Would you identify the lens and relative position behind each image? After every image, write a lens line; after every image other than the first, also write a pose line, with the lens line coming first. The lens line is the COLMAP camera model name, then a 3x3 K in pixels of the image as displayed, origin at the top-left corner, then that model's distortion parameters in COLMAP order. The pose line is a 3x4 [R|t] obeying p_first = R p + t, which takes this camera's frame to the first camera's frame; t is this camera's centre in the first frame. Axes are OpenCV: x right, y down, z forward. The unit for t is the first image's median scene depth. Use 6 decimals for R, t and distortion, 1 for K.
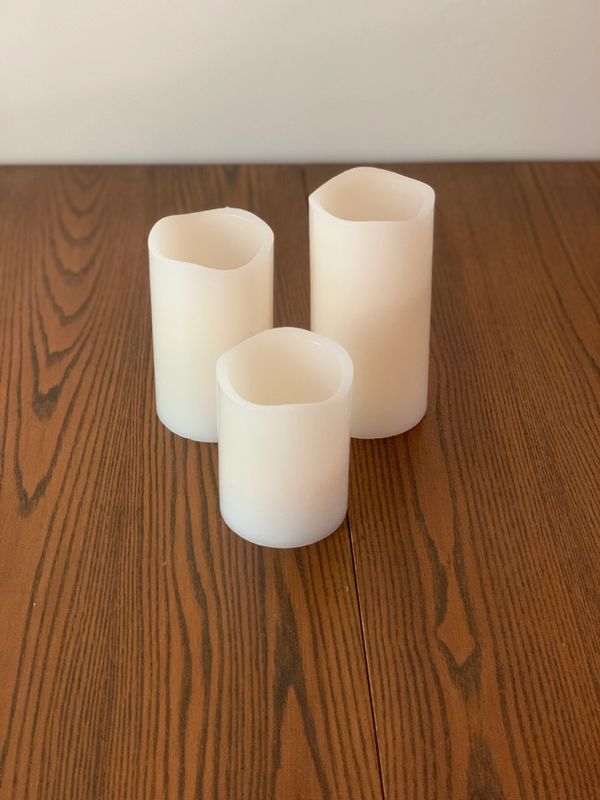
lens RADIAL K [[1258.8, 0, 295.4], [0, 1258.8, 397.1], [0, 0, 1]] dist [0.042020, 0.000000]
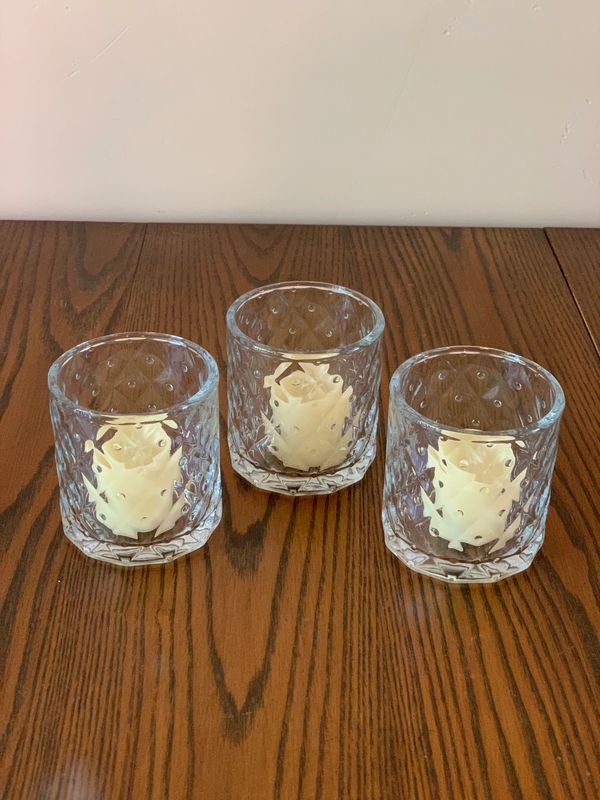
lens RADIAL K [[1258.8, 0, 297.3], [0, 1258.8, 396.5], [0, 0, 1]] dist [0.042020, 0.000000]
pose [[0.998941, 0.022851, -0.039942, -0.161456], [-0.026660, 0.994870, -0.097587, -0.011600], [0.037507, 0.098549, 0.994425, 0.376062]]
